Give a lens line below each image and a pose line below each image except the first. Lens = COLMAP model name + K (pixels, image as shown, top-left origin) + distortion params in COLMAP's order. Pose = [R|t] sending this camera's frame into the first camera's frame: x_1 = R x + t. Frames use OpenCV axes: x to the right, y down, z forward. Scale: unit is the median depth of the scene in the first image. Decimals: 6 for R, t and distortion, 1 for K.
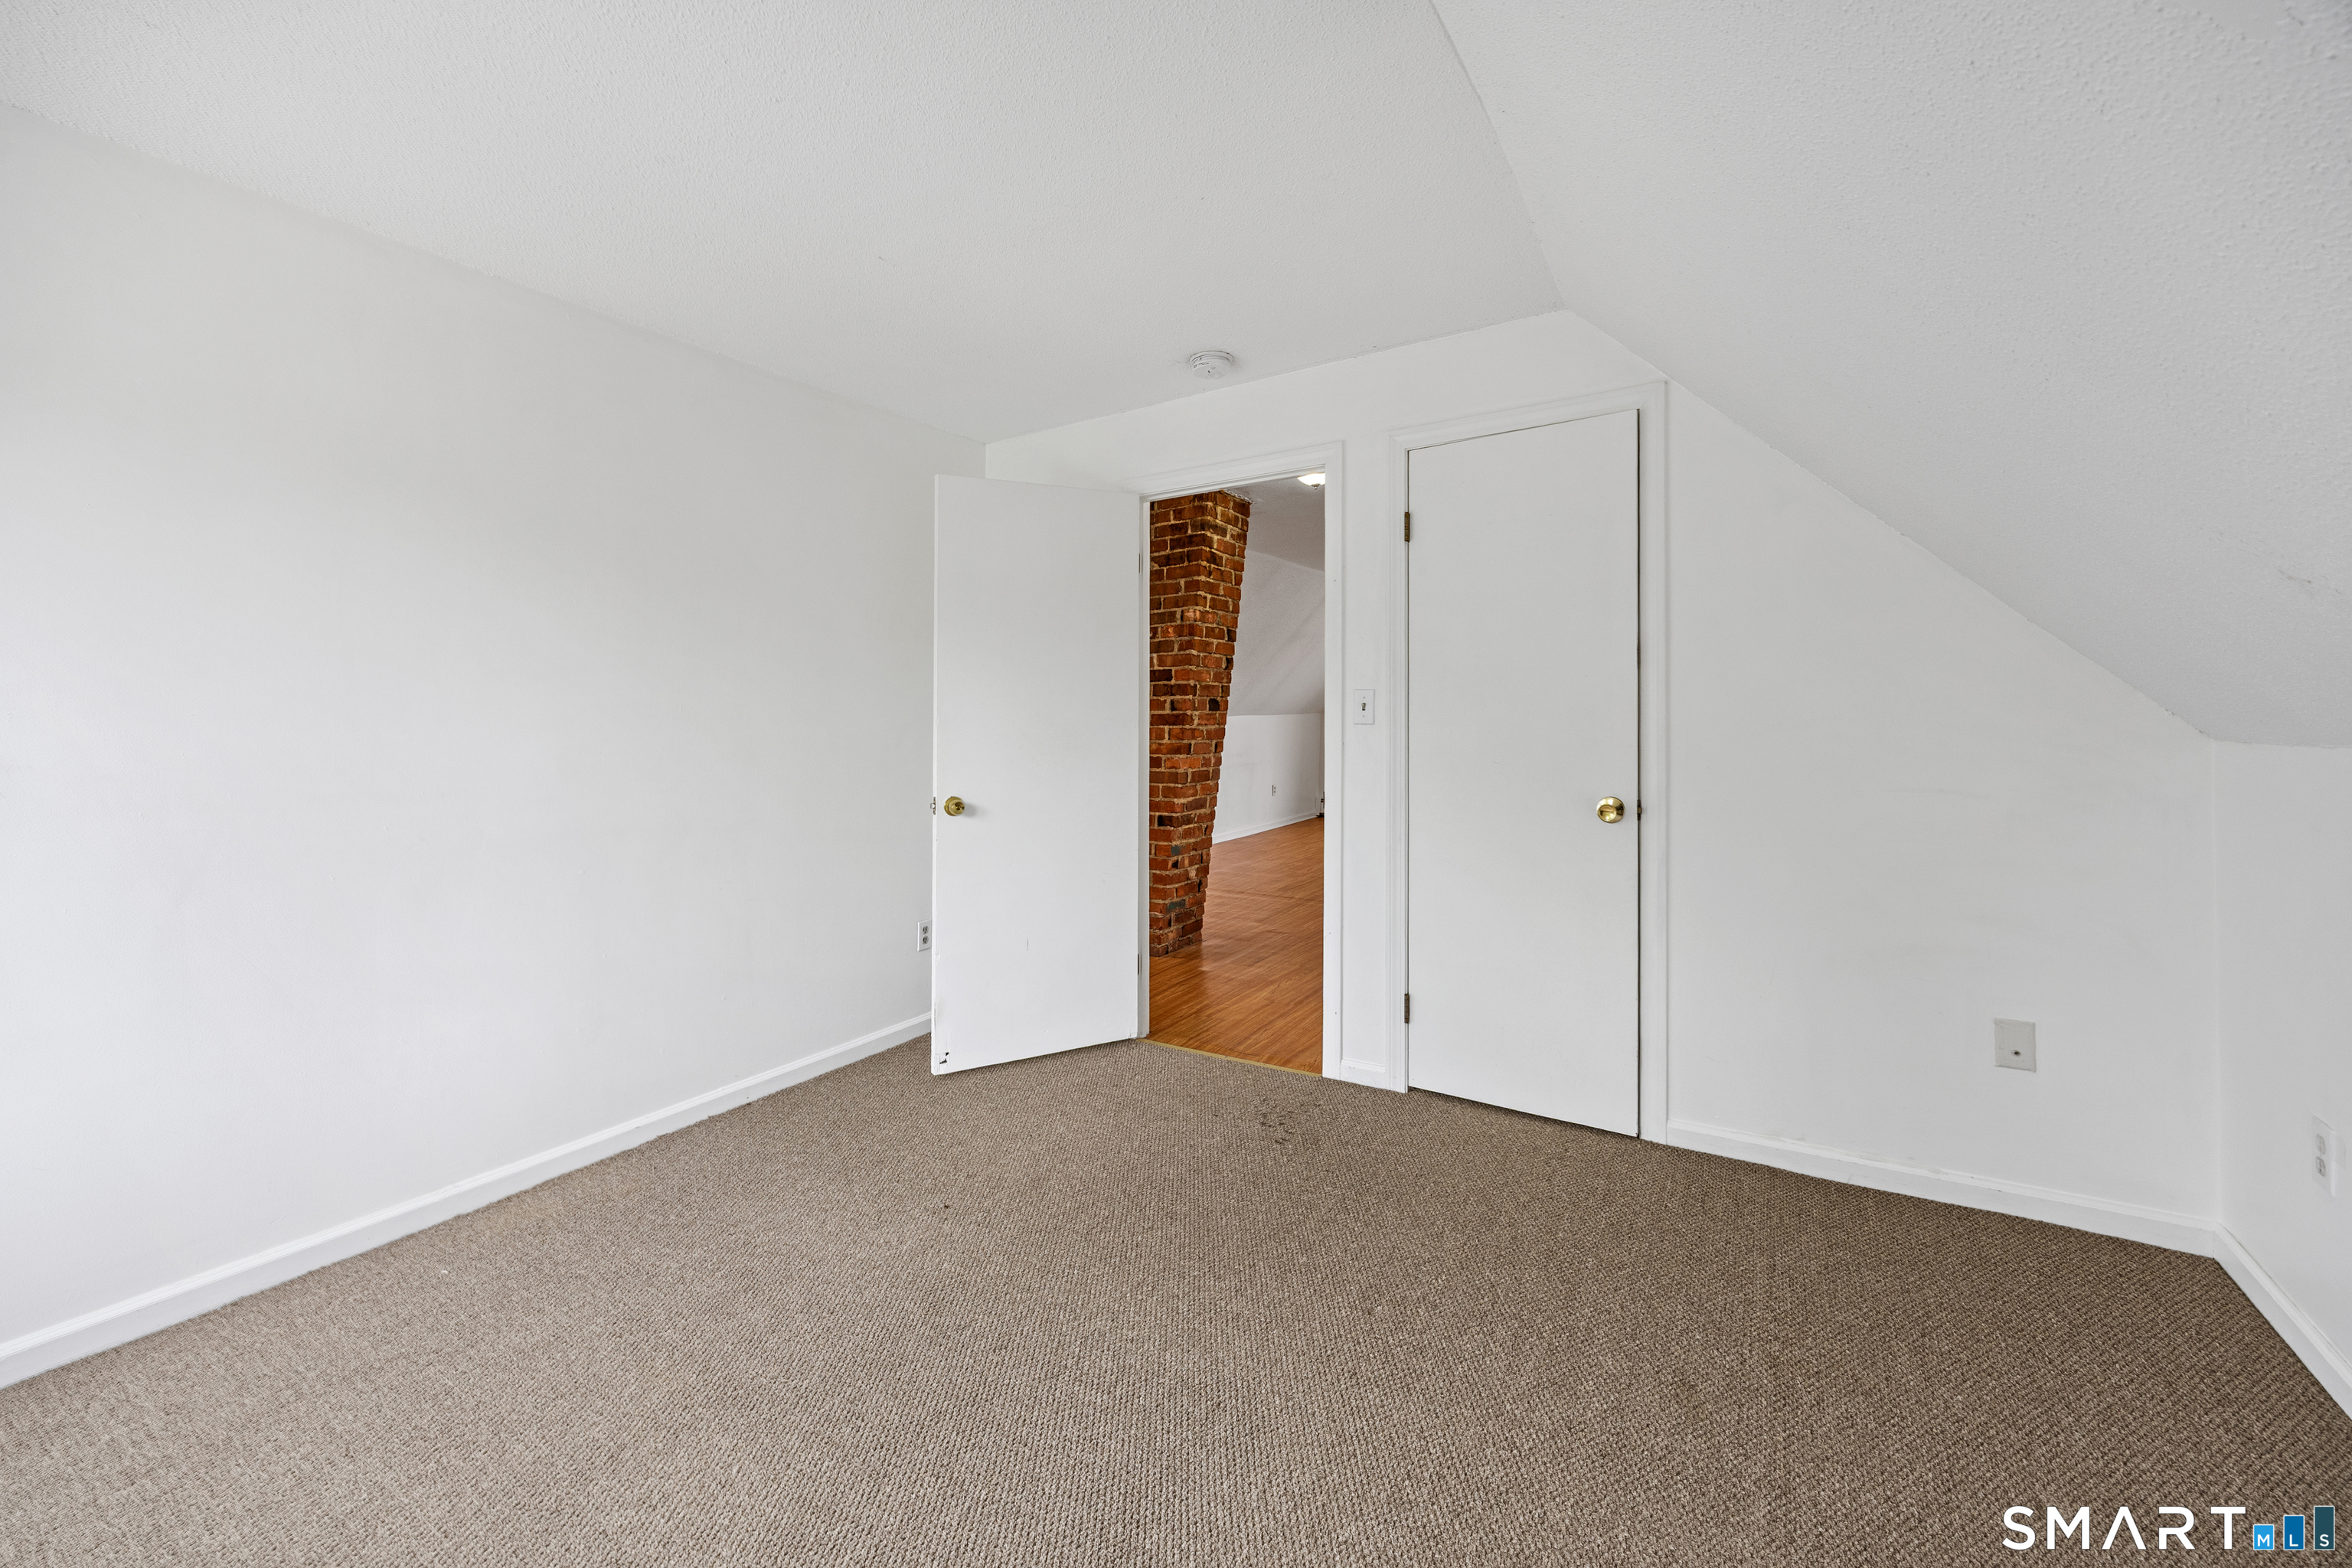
lens RADIAL K [[939.1, 0, 1176.2], [0, 939.1, 767.8], [0, 0, 1]] dist [0.003745, -0.000010]
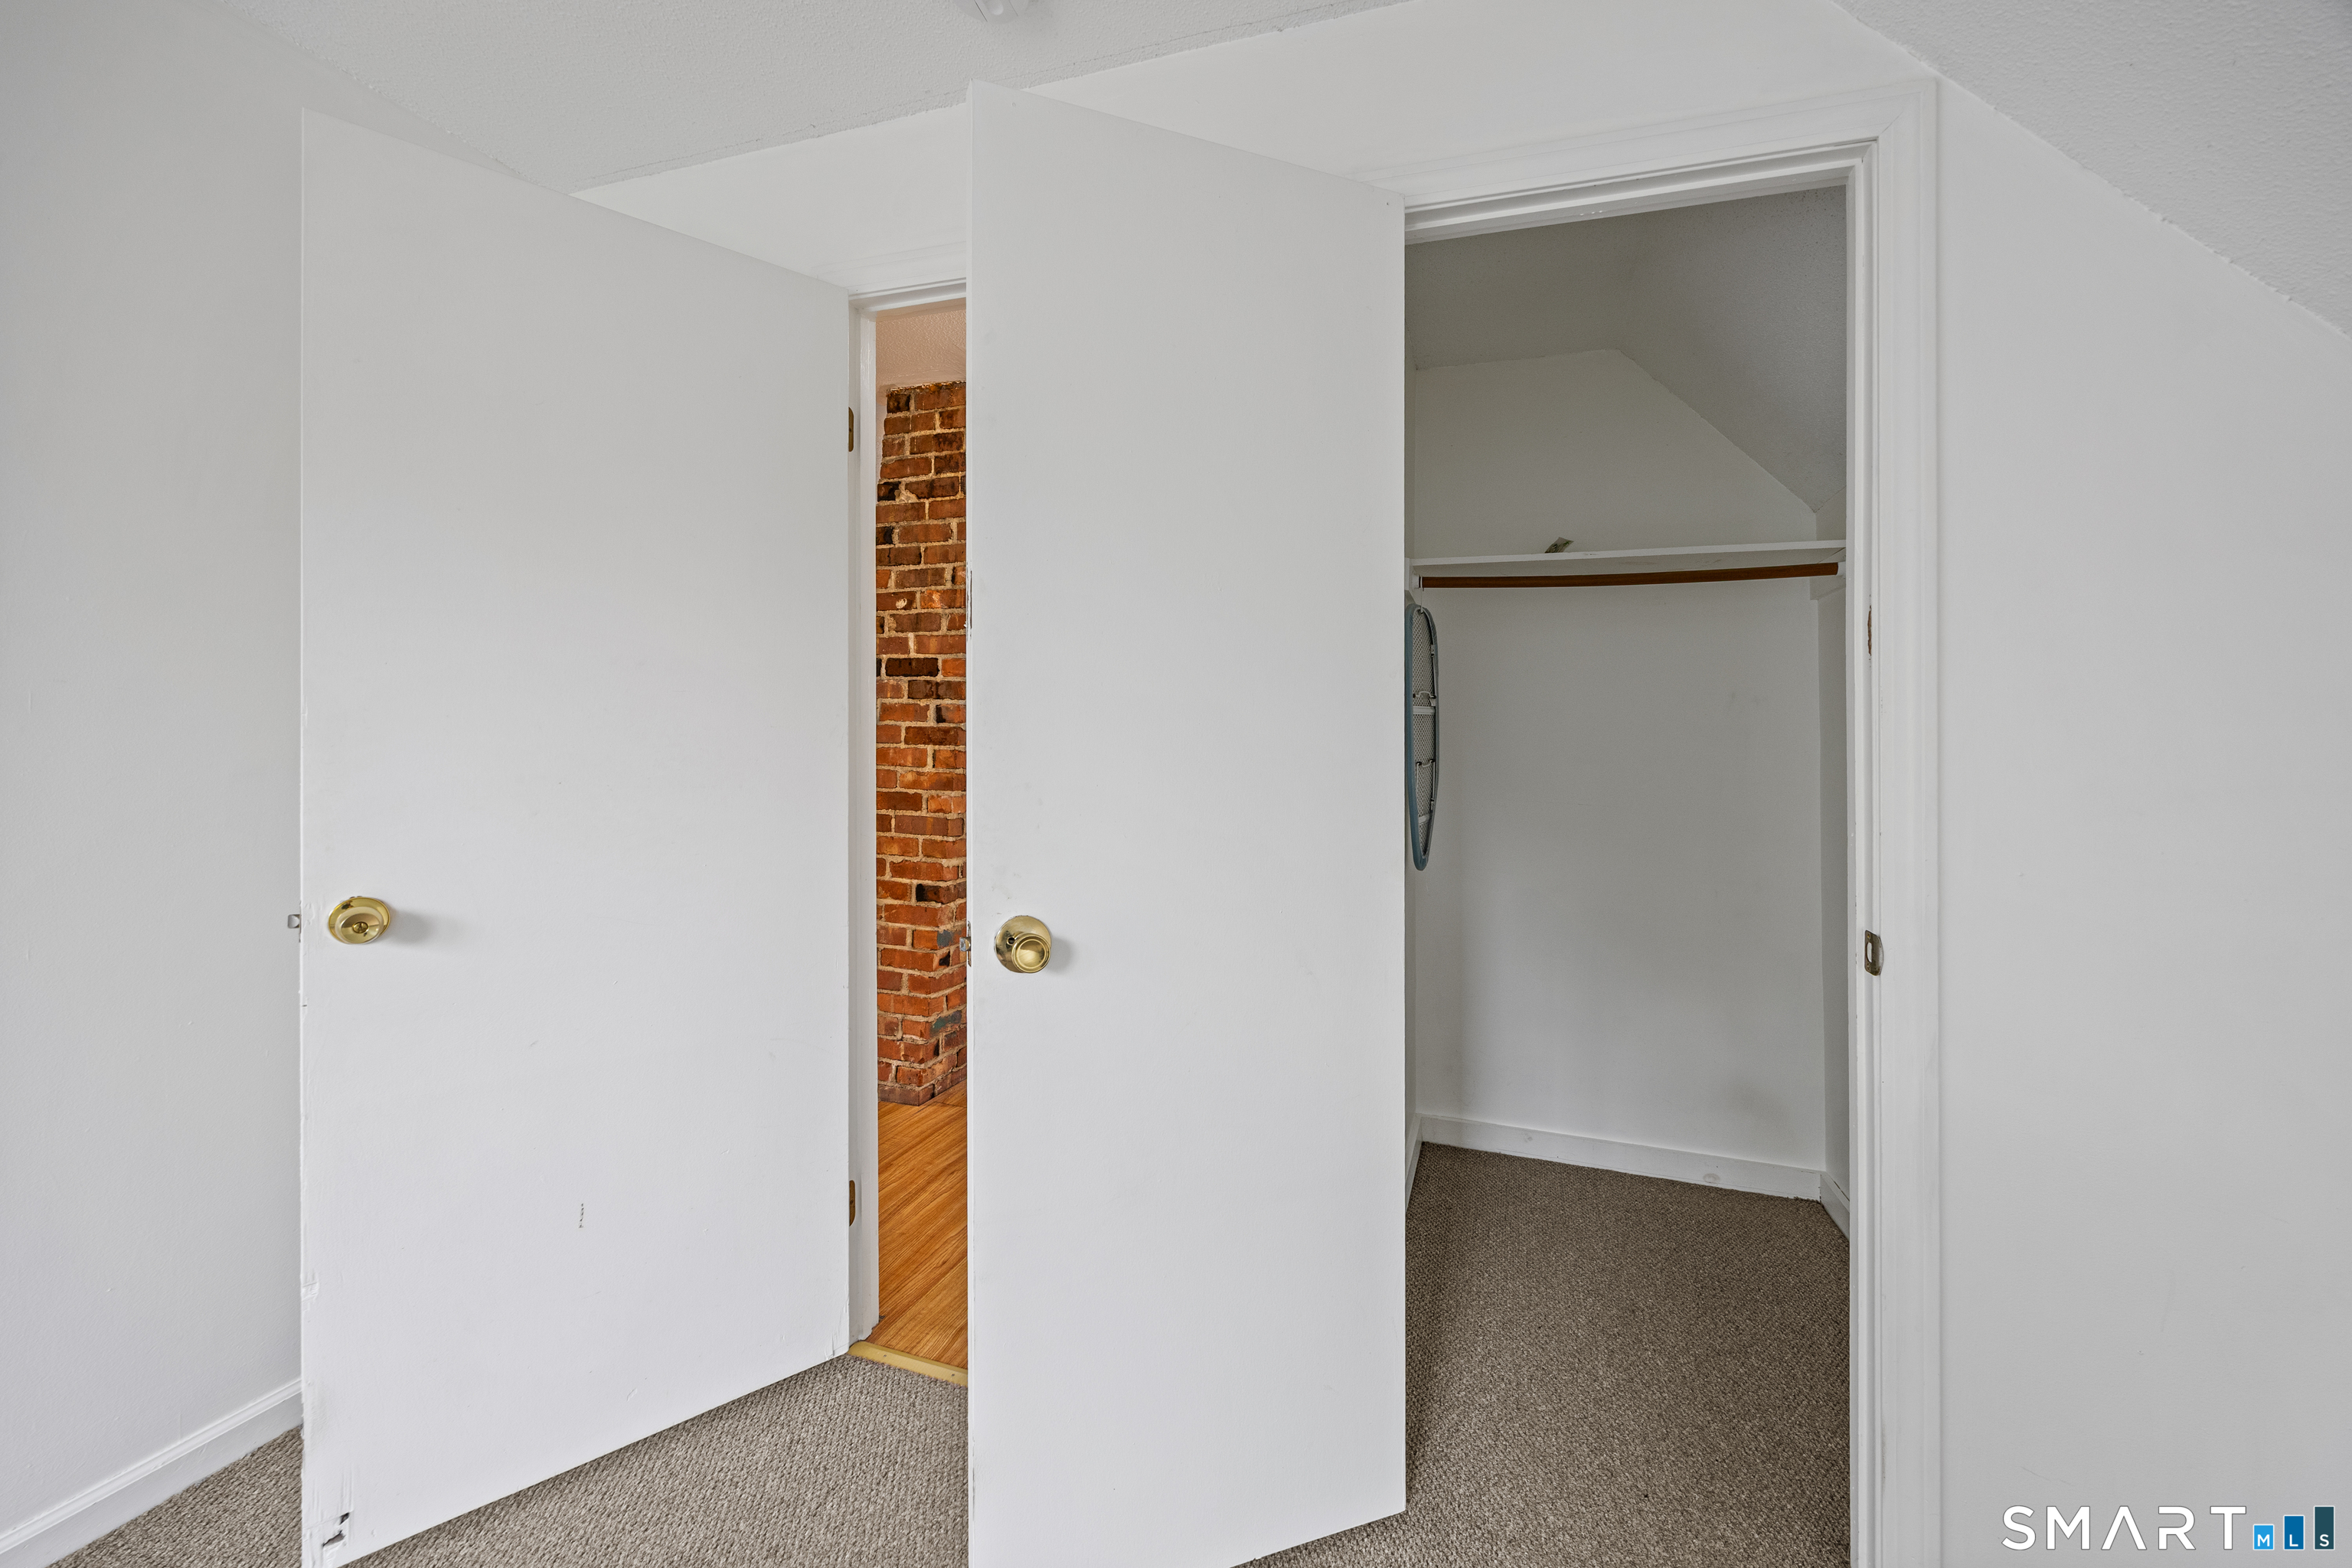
lens RADIAL K [[939.1, 0, 1179.2], [0, 939.1, 789.5], [0, 0, 1]] dist [0.003745, -0.000010]
pose [[0.976602, -0.002223, 0.215045, 0.018385], [0.004604, 0.999934, -0.010571, -0.007422], [-0.215008, 0.011313, 0.976547, 0.339169]]
